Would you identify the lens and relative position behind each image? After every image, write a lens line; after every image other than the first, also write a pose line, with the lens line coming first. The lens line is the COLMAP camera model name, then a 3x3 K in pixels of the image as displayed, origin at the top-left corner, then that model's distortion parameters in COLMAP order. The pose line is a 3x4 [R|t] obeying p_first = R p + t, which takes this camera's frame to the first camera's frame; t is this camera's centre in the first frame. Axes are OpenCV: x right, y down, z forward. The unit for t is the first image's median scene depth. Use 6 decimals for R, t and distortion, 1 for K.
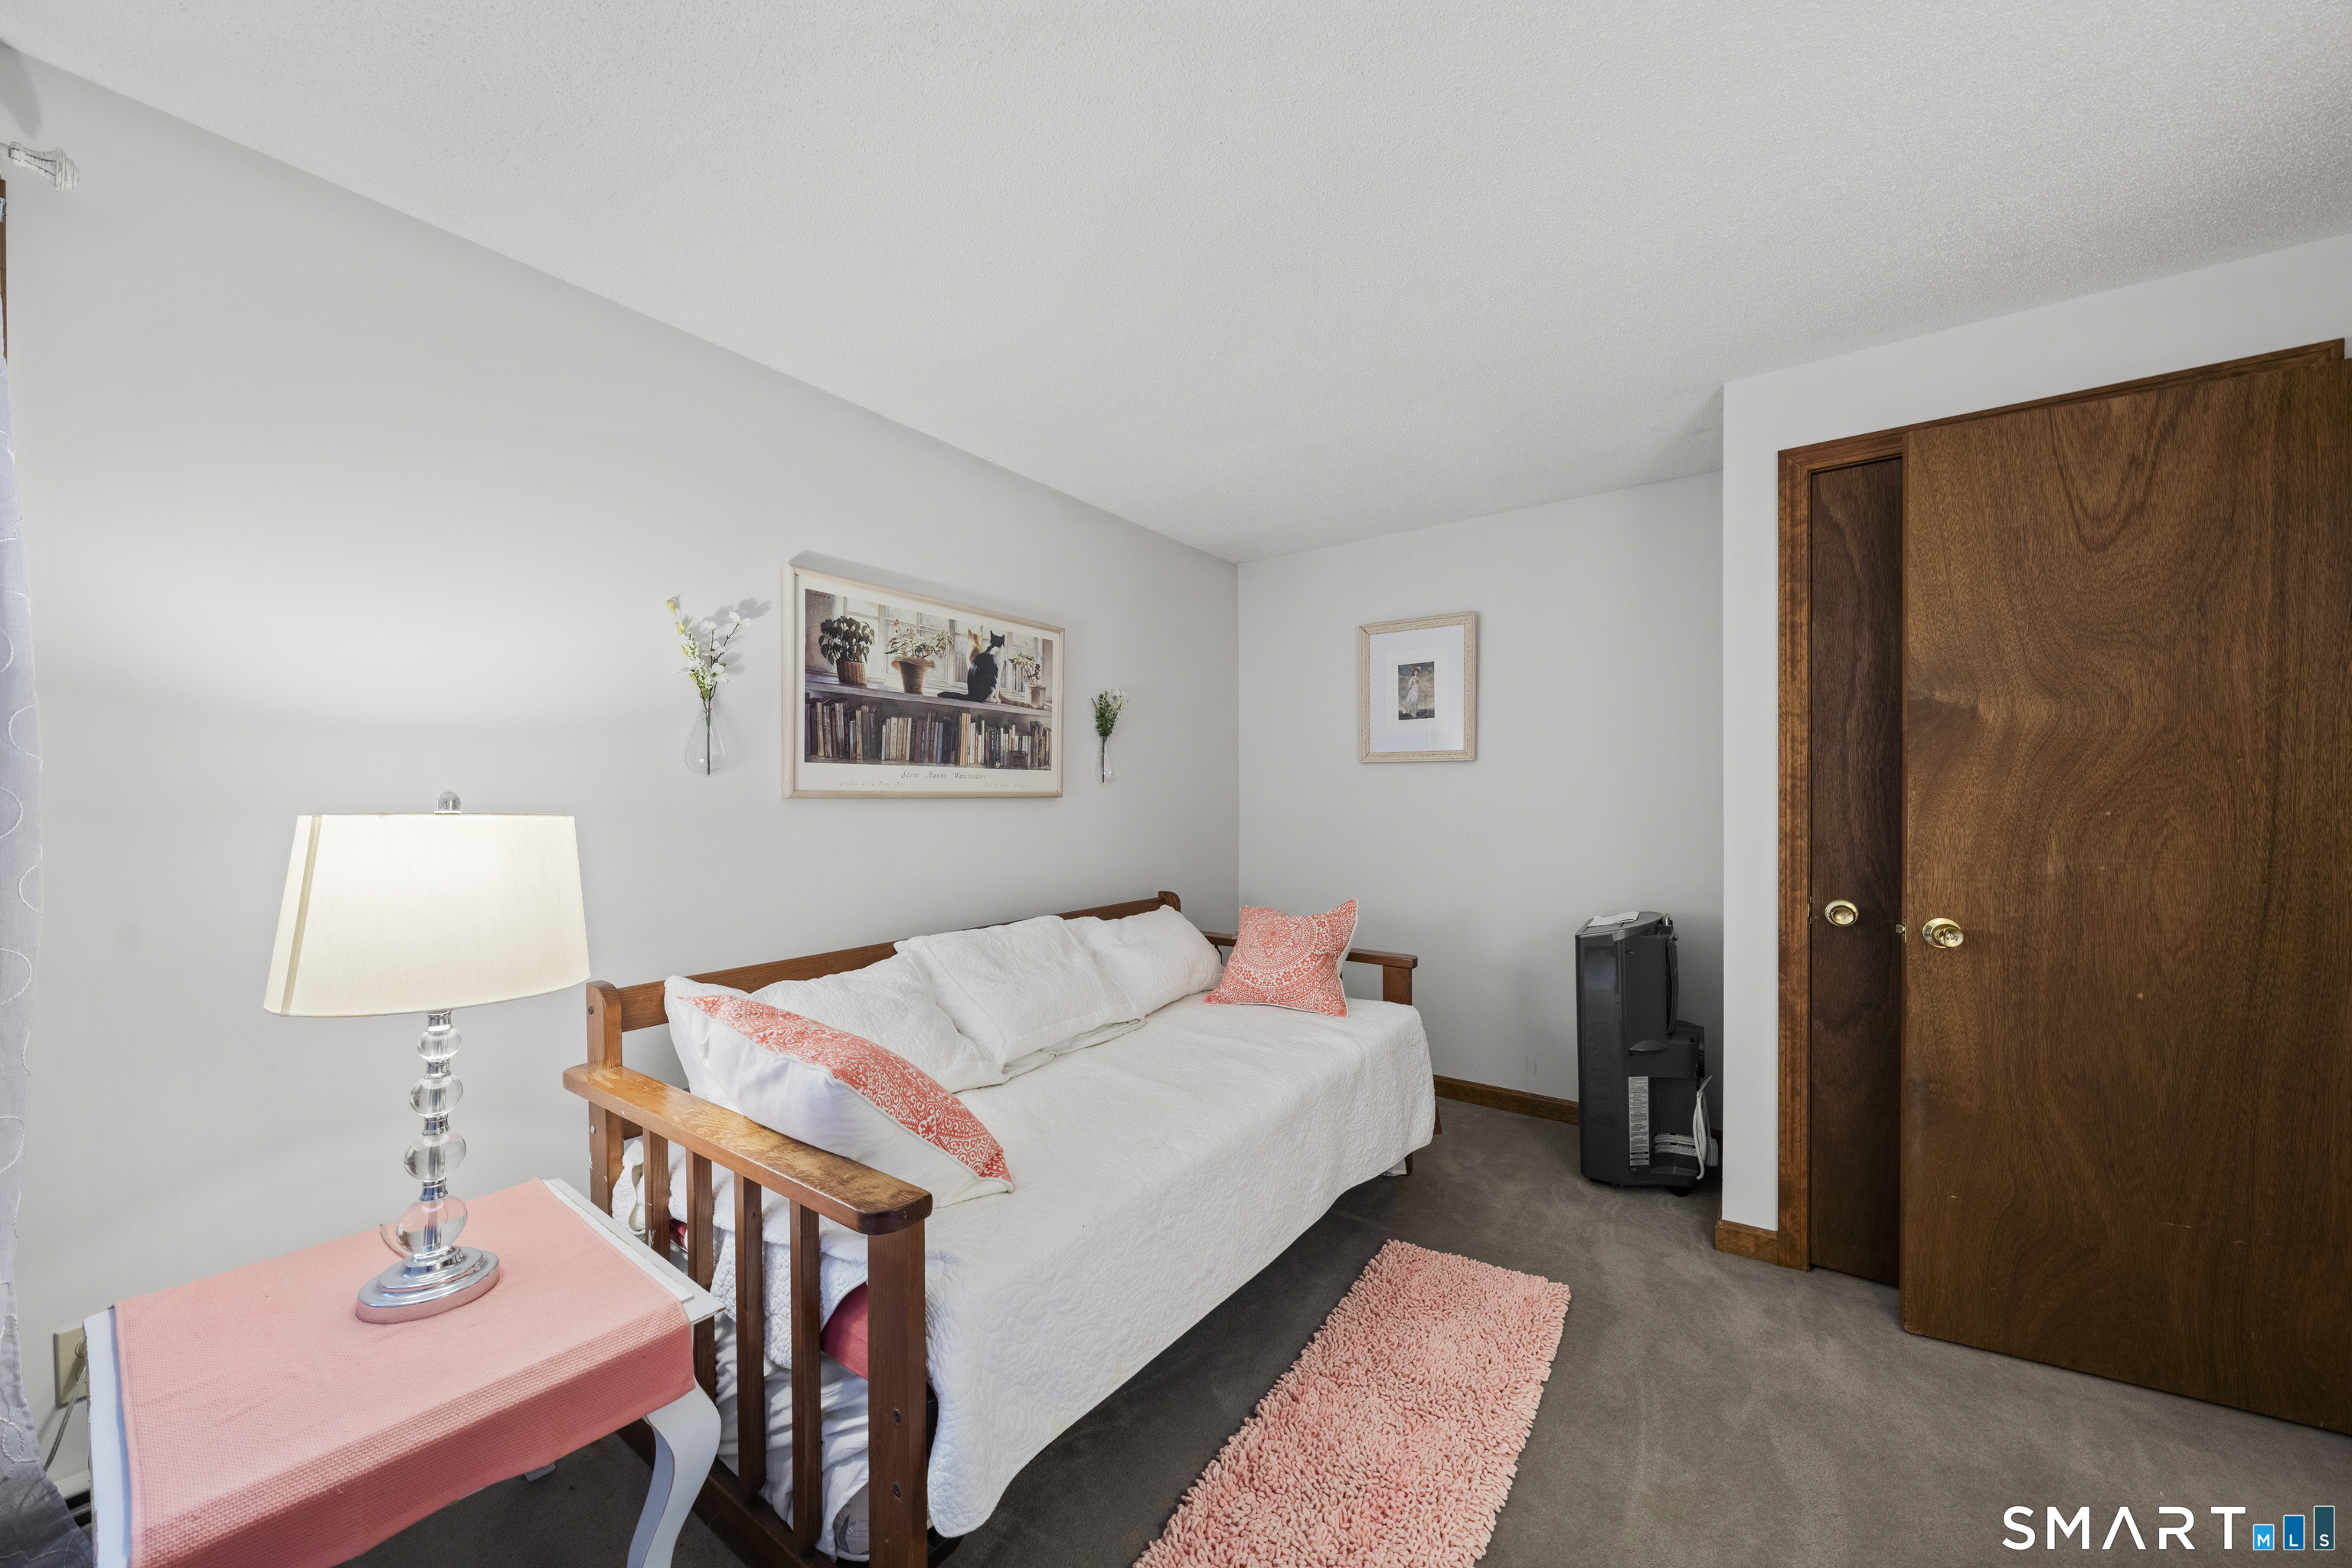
lens RADIAL K [[827.2, 0, 1179.4], [0, 827.2, 807.1], [0, 0, 1]] dist [-0.001664, -0.000177]
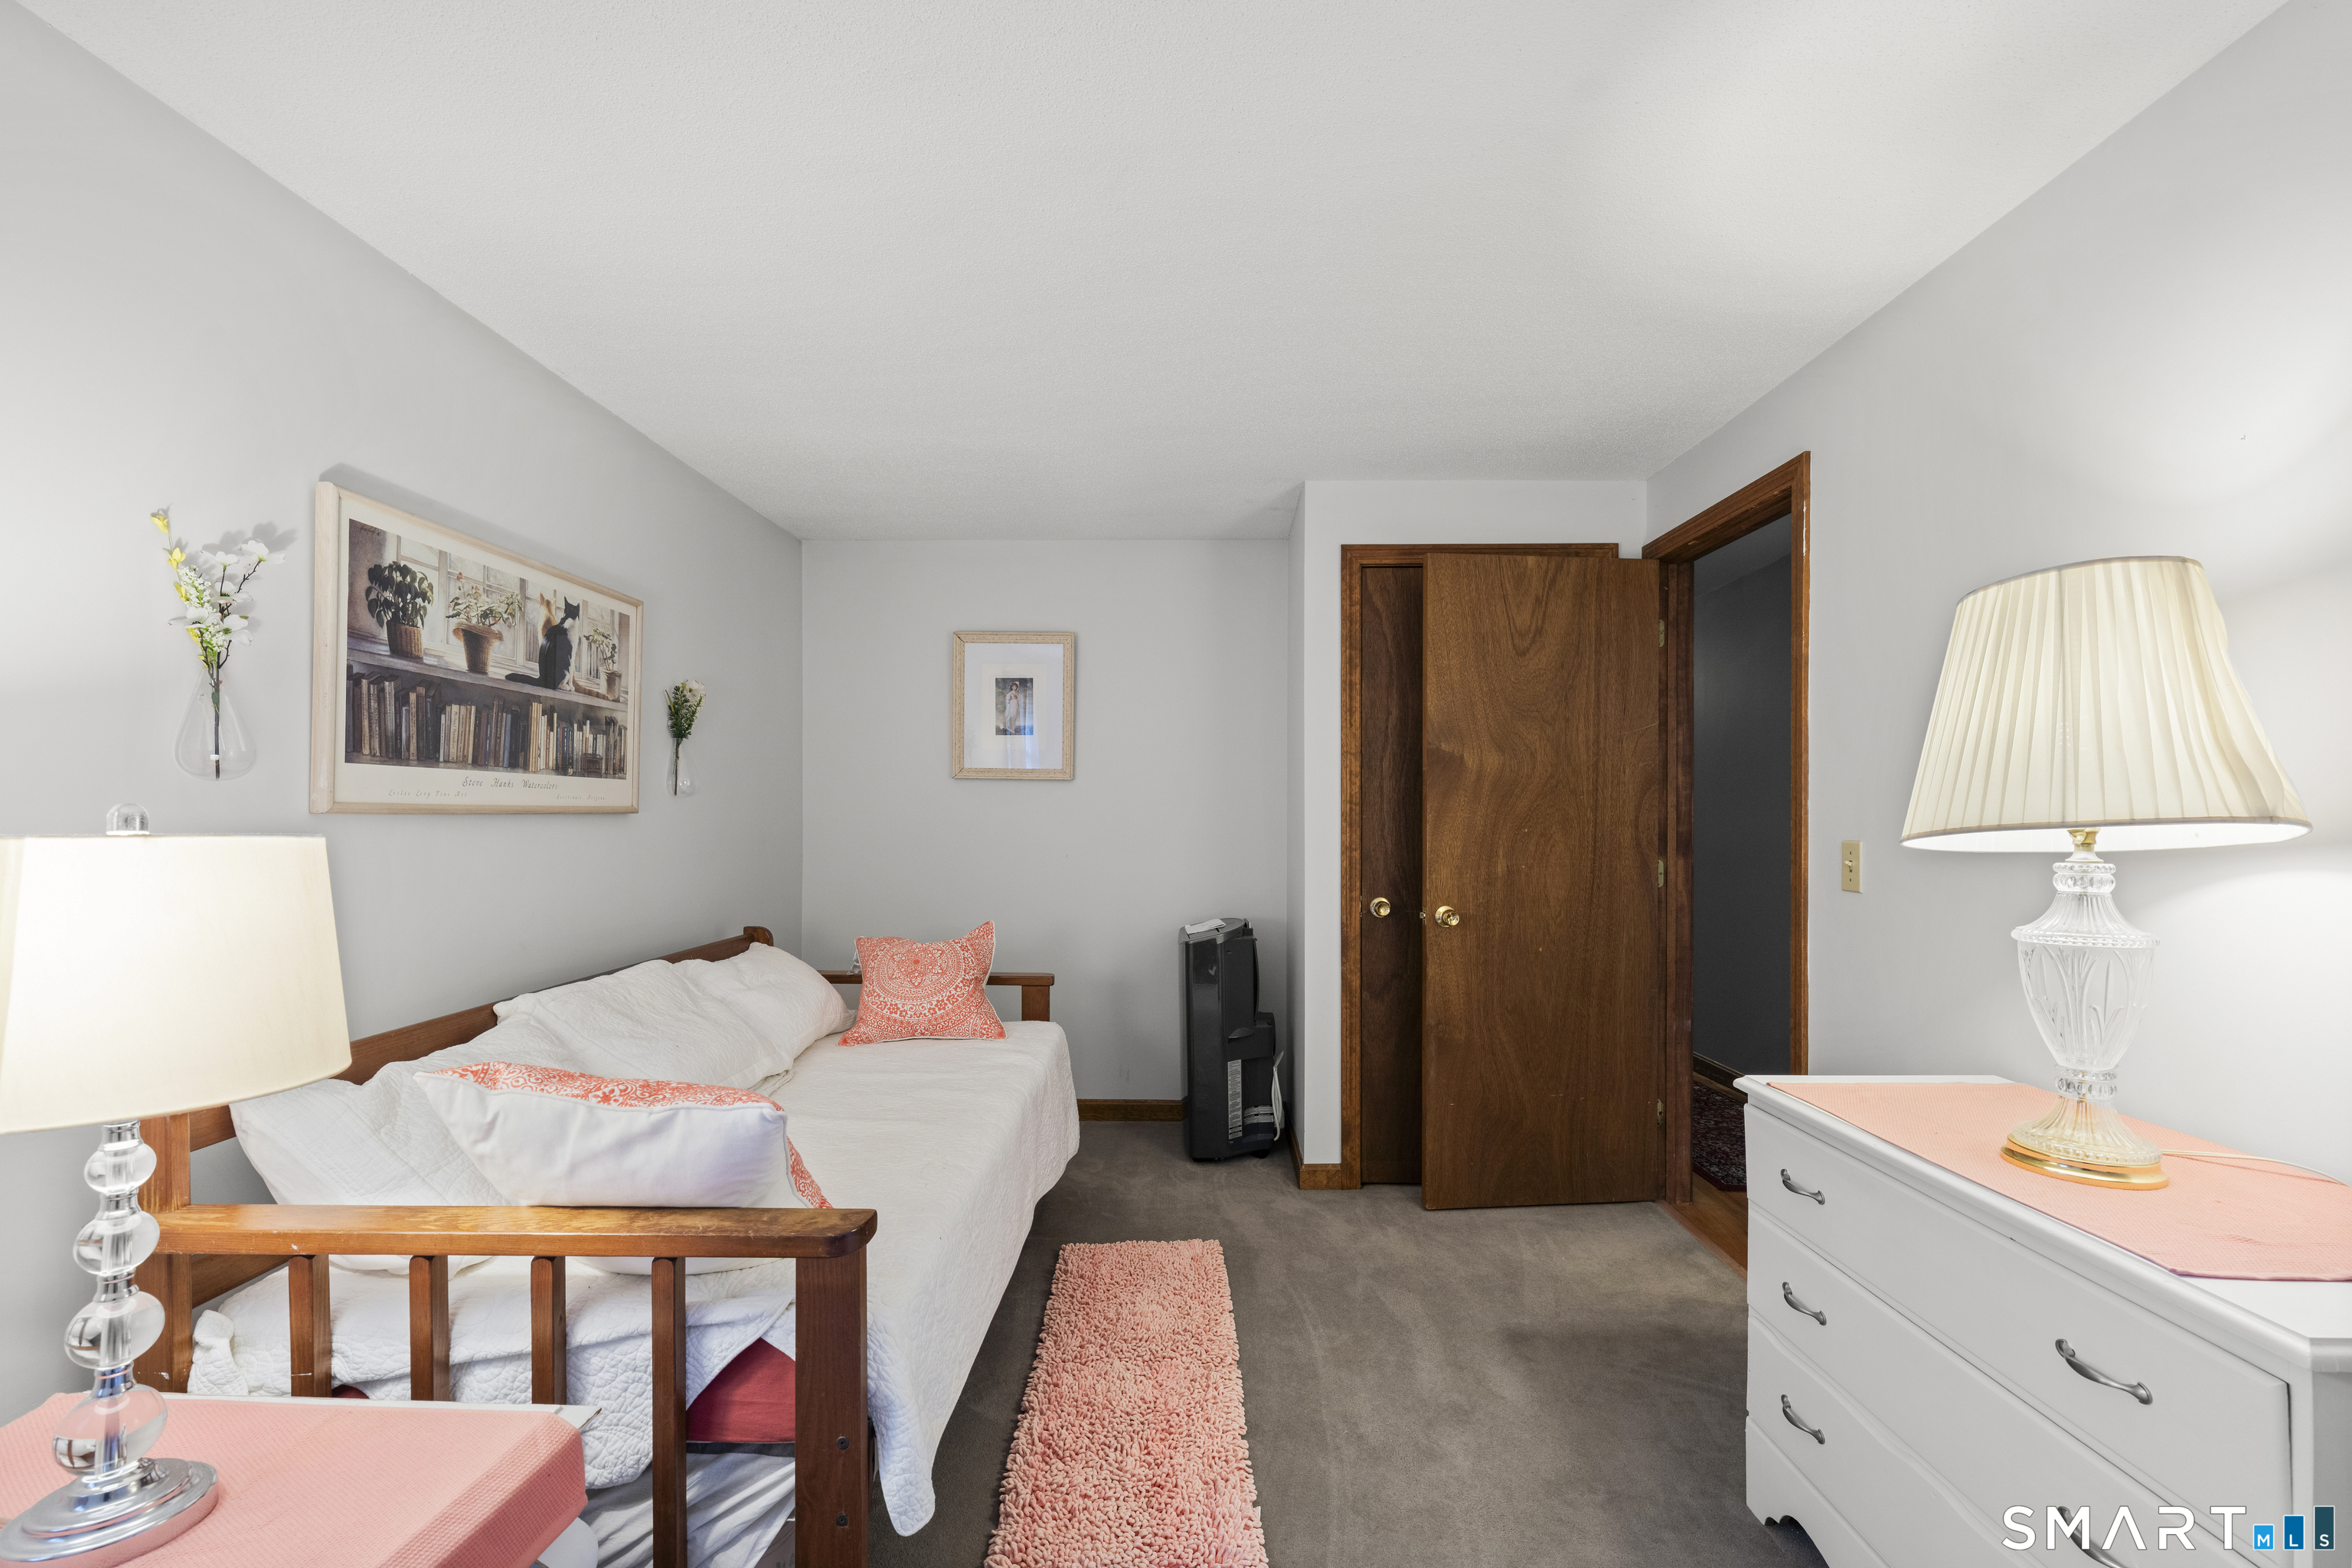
lens RADIAL K [[982.7, 0, 1179.8], [0, 982.7, 820.6], [0, 0, 1]] dist [0.001809, 0.000197]
pose [[0.823664, 0.003295, 0.567068, -0.299791], [-0.000492, 0.999987, -0.005095, -0.000488], [-0.567078, 0.003918, 0.823655, -0.087755]]
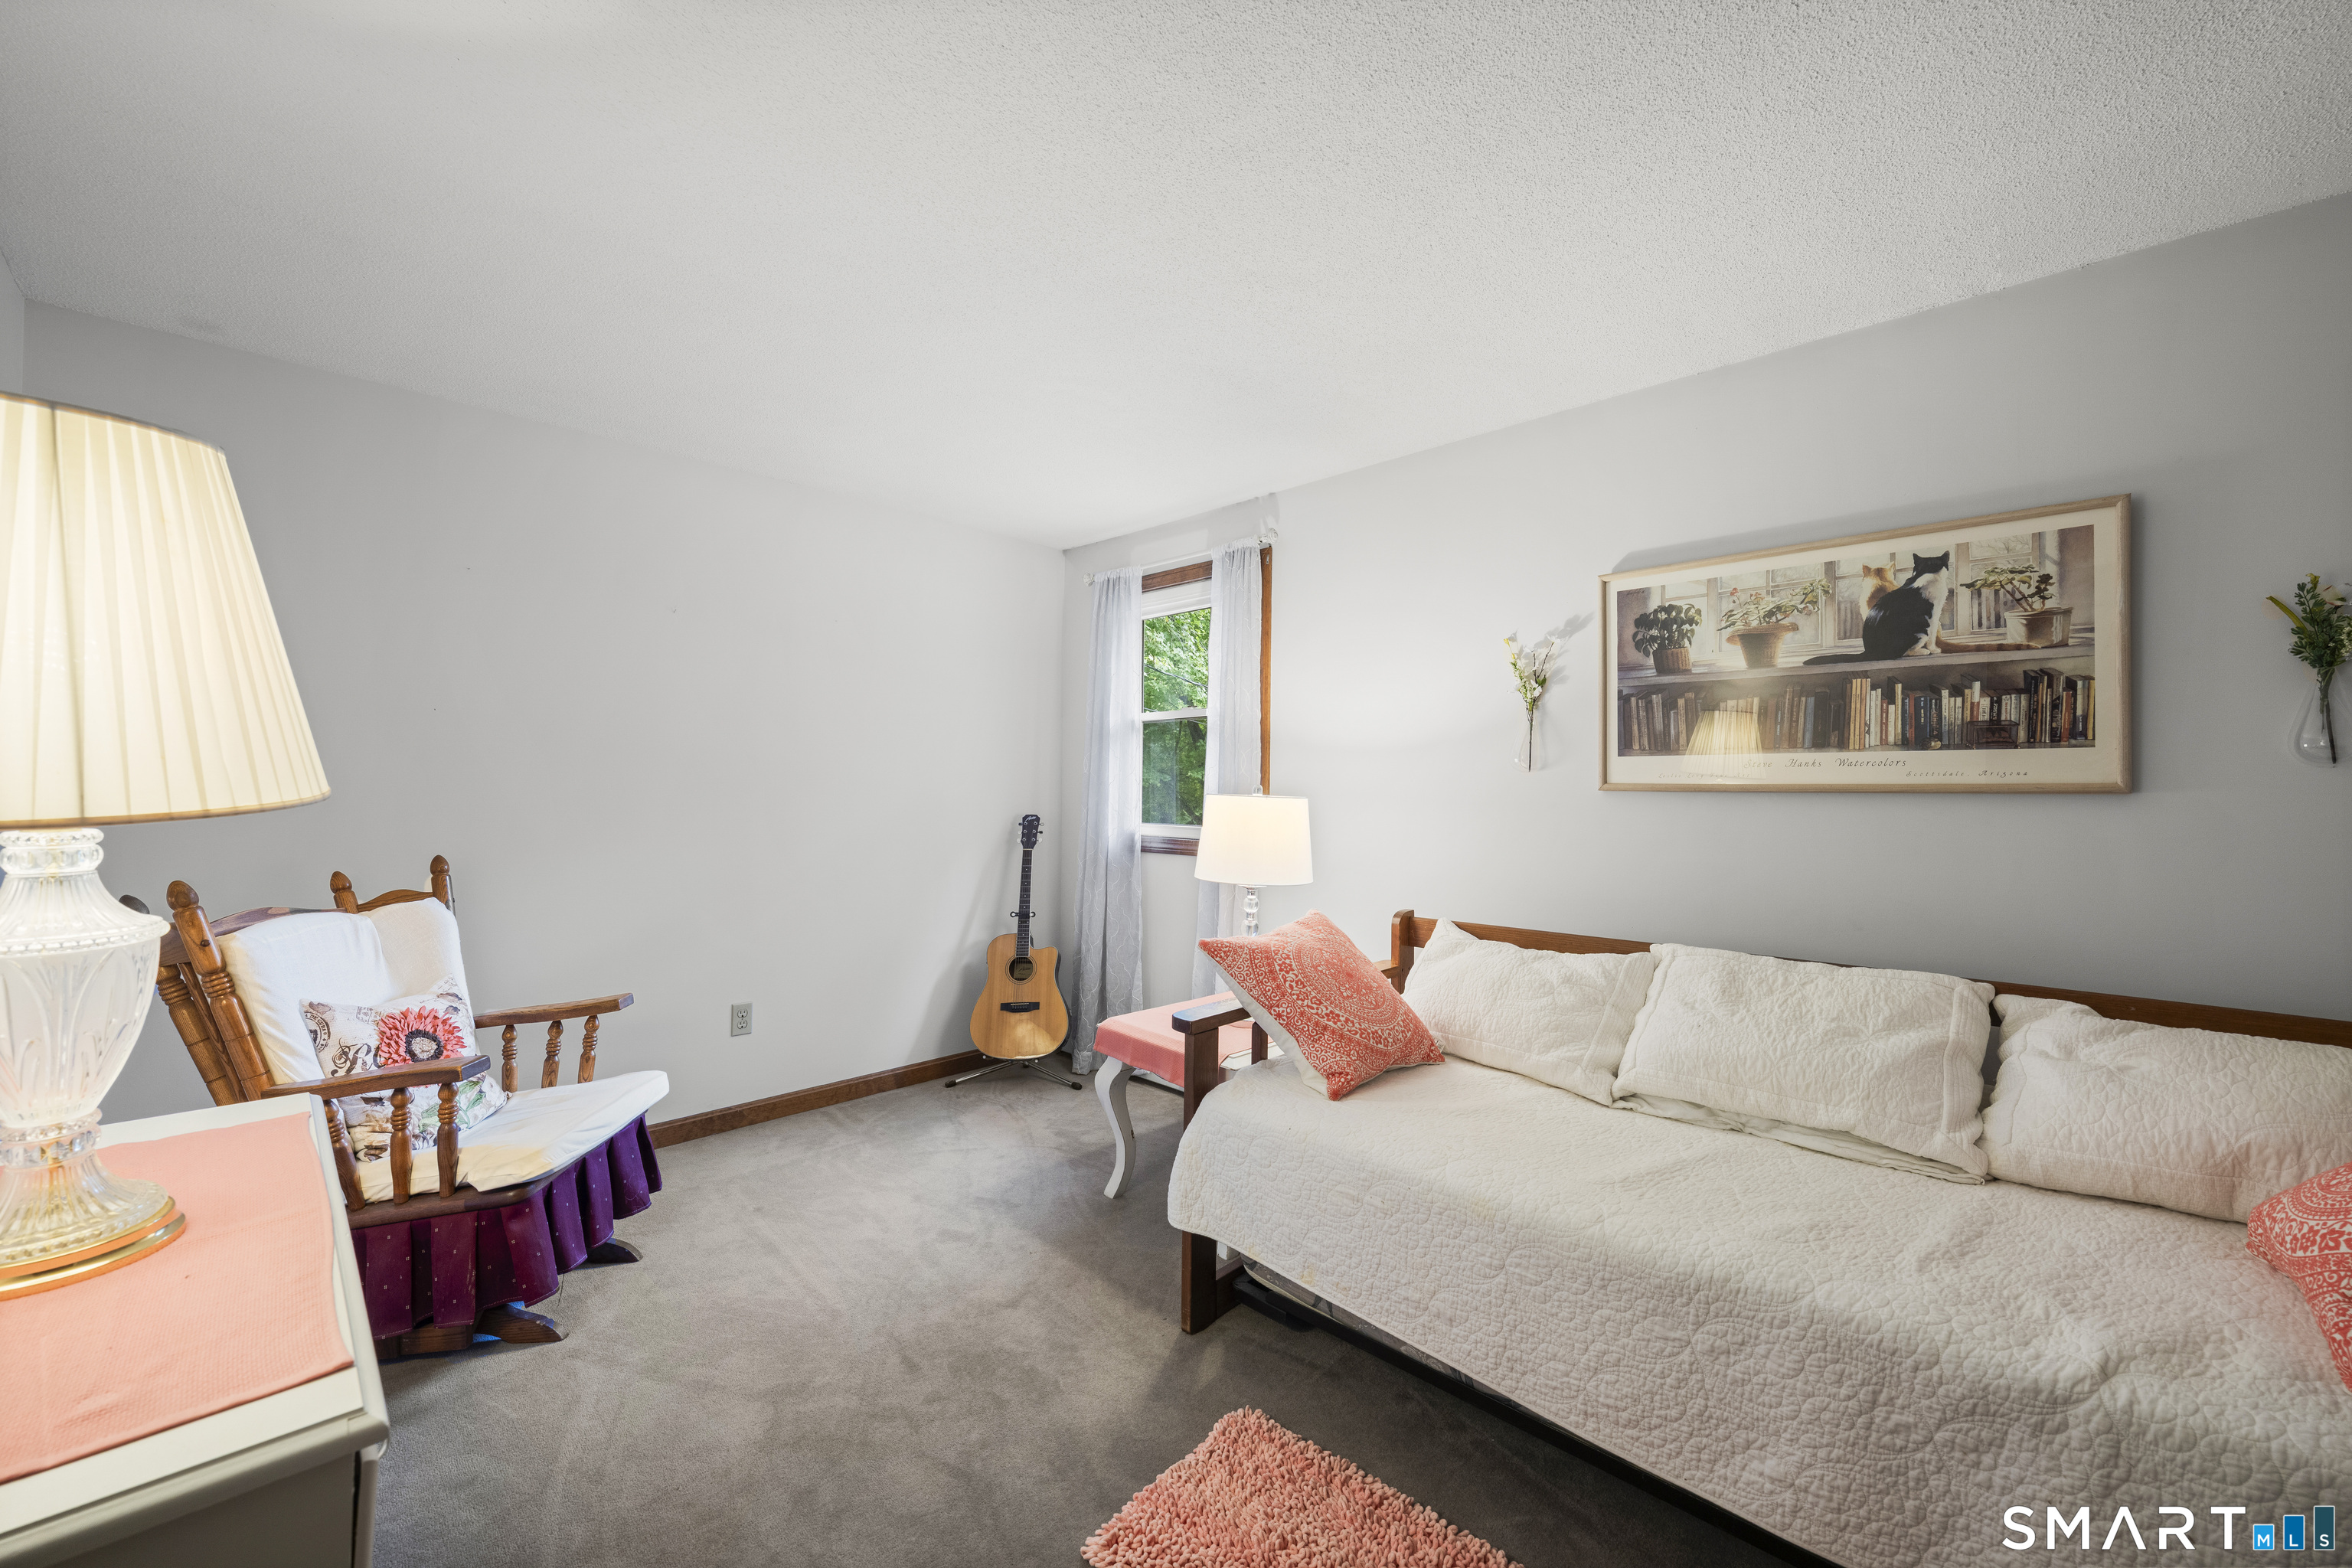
lens RADIAL K [[940.7, 0, 1180.0], [0, 940.7, 766.4], [0, 0, 1]] dist [-0.000192, 0.000312]
pose [[-0.144372, -0.027166, -0.989151, 0.702859], [-0.021260, 0.999477, -0.024347, -0.001095], [0.989295, 0.017514, -0.144874, 0.547724]]
